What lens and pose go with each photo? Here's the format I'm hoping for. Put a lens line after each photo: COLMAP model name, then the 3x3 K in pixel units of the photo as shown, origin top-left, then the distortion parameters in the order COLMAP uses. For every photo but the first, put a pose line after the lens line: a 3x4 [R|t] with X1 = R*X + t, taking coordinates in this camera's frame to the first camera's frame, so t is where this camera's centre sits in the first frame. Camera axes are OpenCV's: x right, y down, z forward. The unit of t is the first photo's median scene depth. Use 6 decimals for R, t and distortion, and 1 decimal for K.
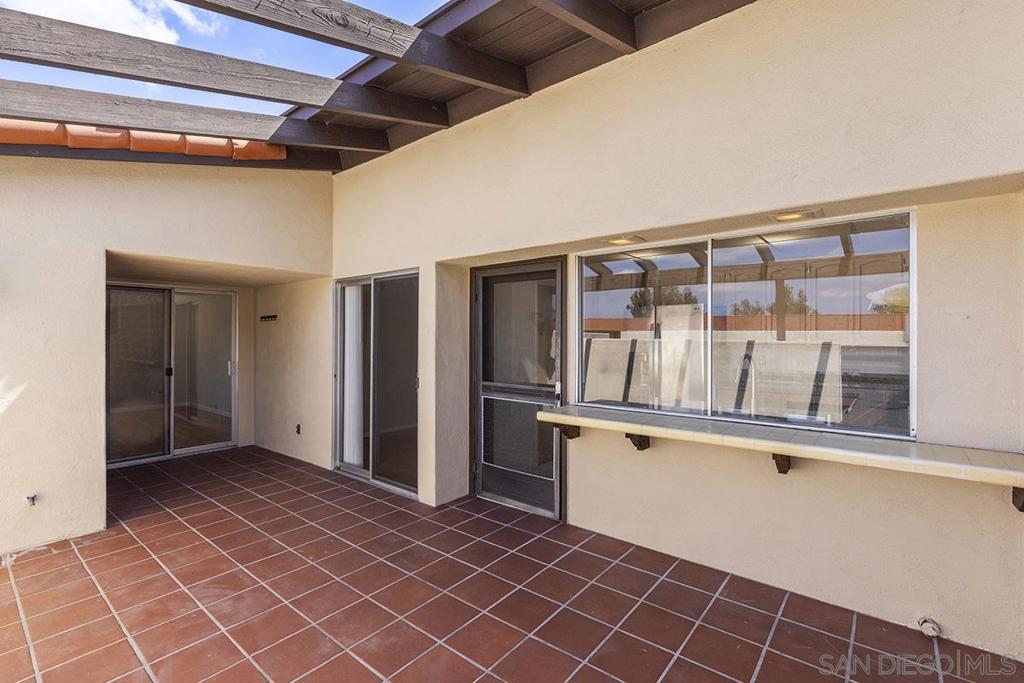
lens RADIAL K [[459.9, 0, 523.1], [0, 459.9, 337.5], [0, 0, 1]] dist [0.004306, 0.000441]
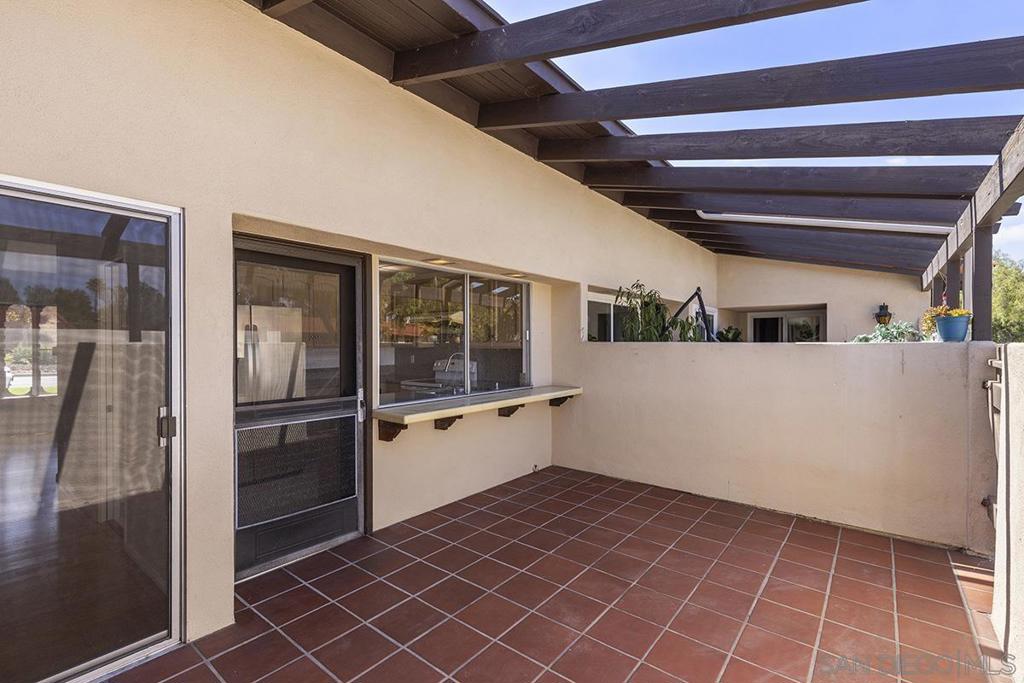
lens RADIAL K [[455.5, 0, 516.4], [0, 455.5, 344.3], [0, 0, 1]] dist [0.001827, -0.000072]
pose [[0.000688, -0.006248, 0.999980, -0.866200], [0.001637, 0.999979, 0.006247, 0.002321], [-0.999998, 0.001633, 0.000698, 0.697710]]
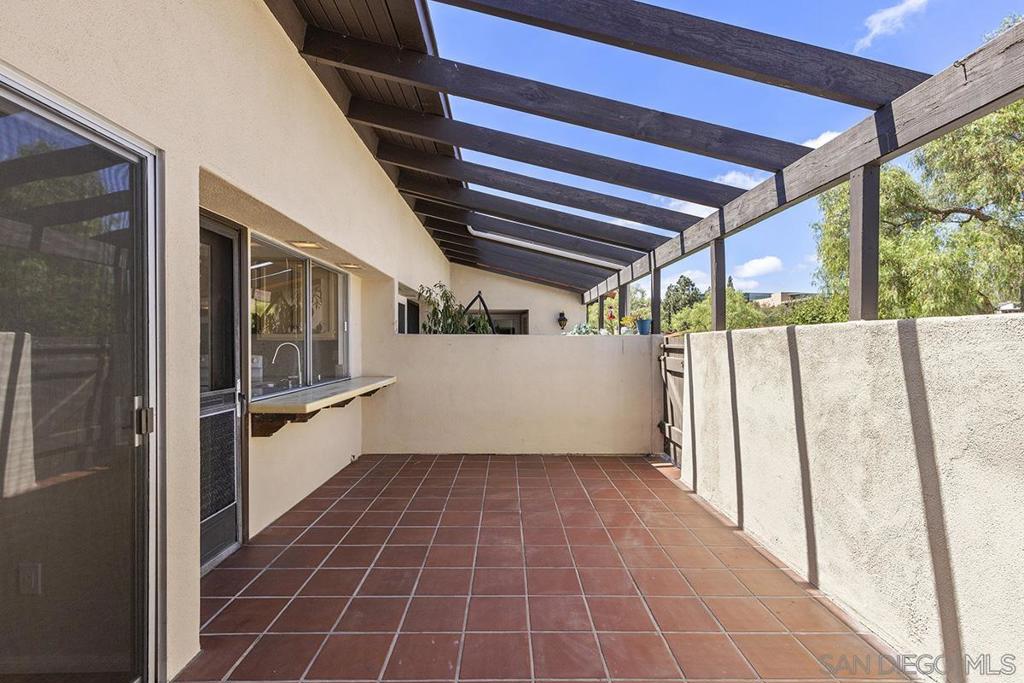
lens RADIAL K [[459.6, 0, 513.2], [0, 459.6, 346.1], [0, 0, 1]] dist [-0.001406, -0.000846]
pose [[-0.633418, -0.008193, 0.773767, -0.884281], [-0.002092, 0.999958, 0.008876, 0.030425], [-0.773807, 0.004003, -0.633409, 1.163438]]
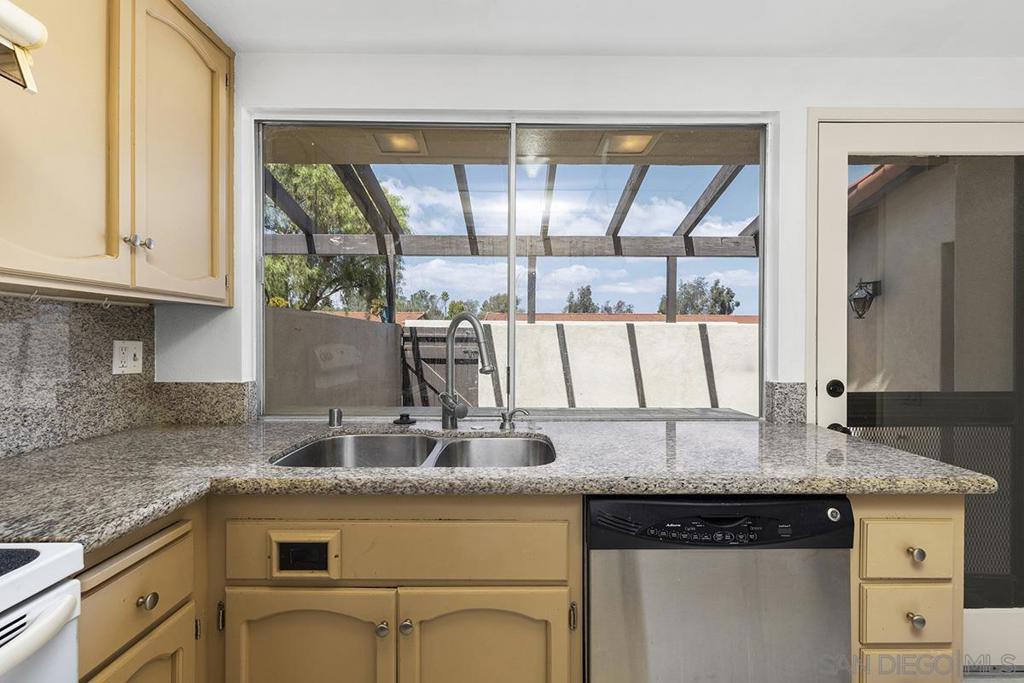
lens RADIAL K [[462.7, 0, 512.0], [0, 462.7, 341.5], [0, 0, 1]] dist [0.002790, 0.000080]
pose [[-0.781158, -0.002064, -0.624330, 0.648807], [-0.004608, 0.999986, 0.002460, 0.057551], [0.624317, 0.004798, -0.781156, 1.213932]]
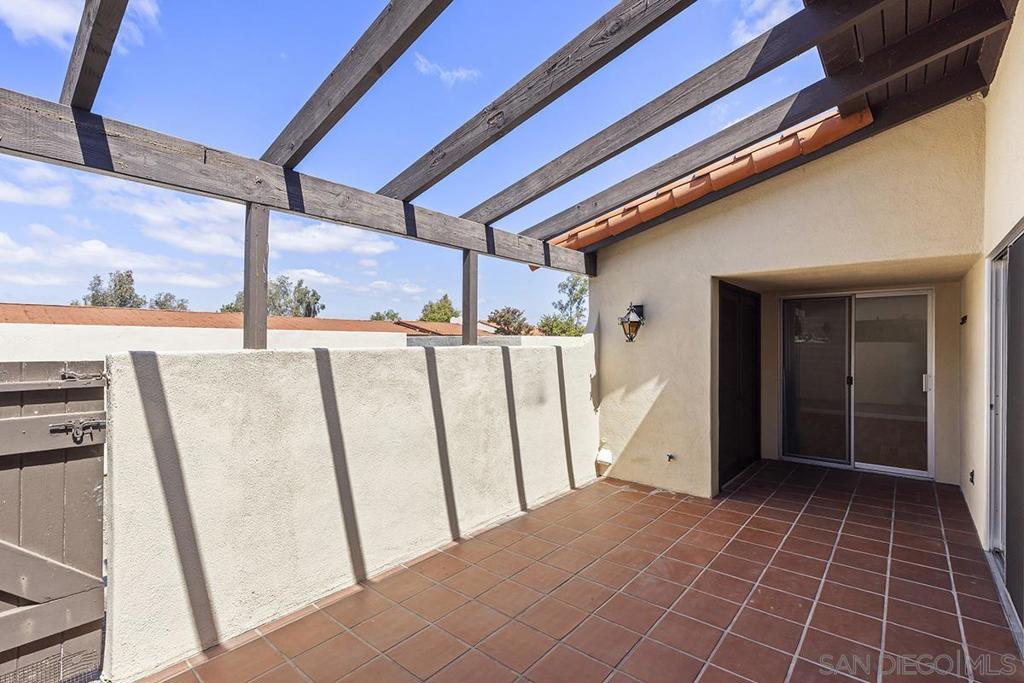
lens RADIAL K [[466.1, 0, 518.1], [0, 466.1, 340.2], [0, 0, 1]] dist [0.004580, 0.000332]
pose [[-0.017983, -0.006613, -0.999816, 0.367400], [-0.001351, 0.999977, -0.006590, -0.005621], [0.999837, 0.001232, -0.017992, 0.491031]]
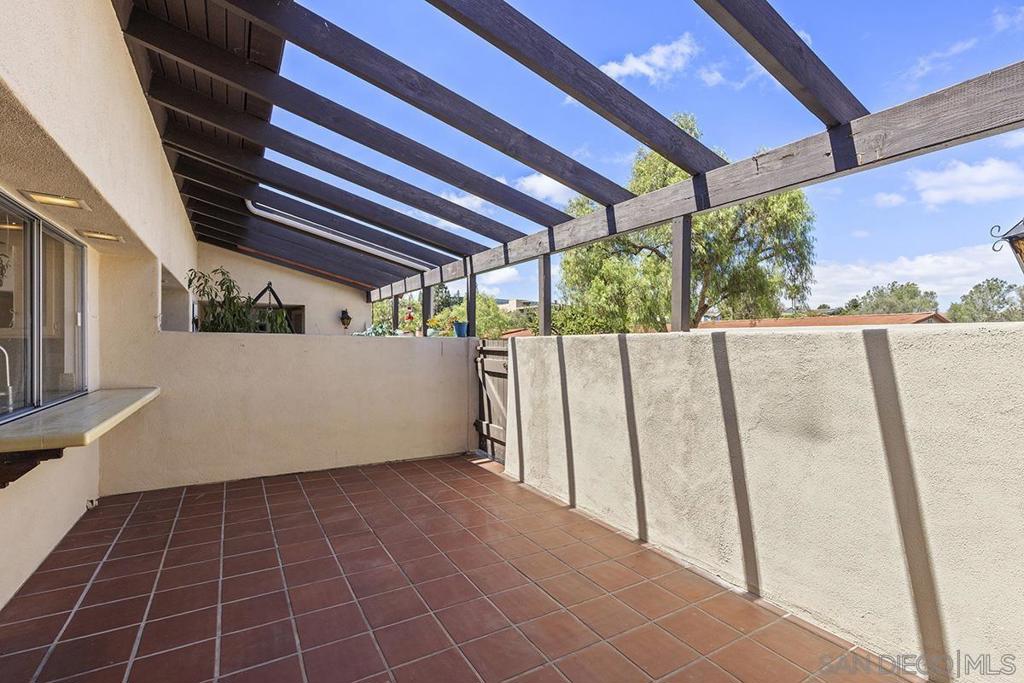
lens RADIAL K [[467.4, 0, 519.3], [0, 467.4, 345.6], [0, 0, 1]] dist [0.002882, -0.000109]
pose [[-0.939631, -0.012820, 0.341949, -0.709851], [-0.012094, 0.999918, 0.004255, 0.024994], [-0.341976, -0.000137, -0.939709, 1.298094]]
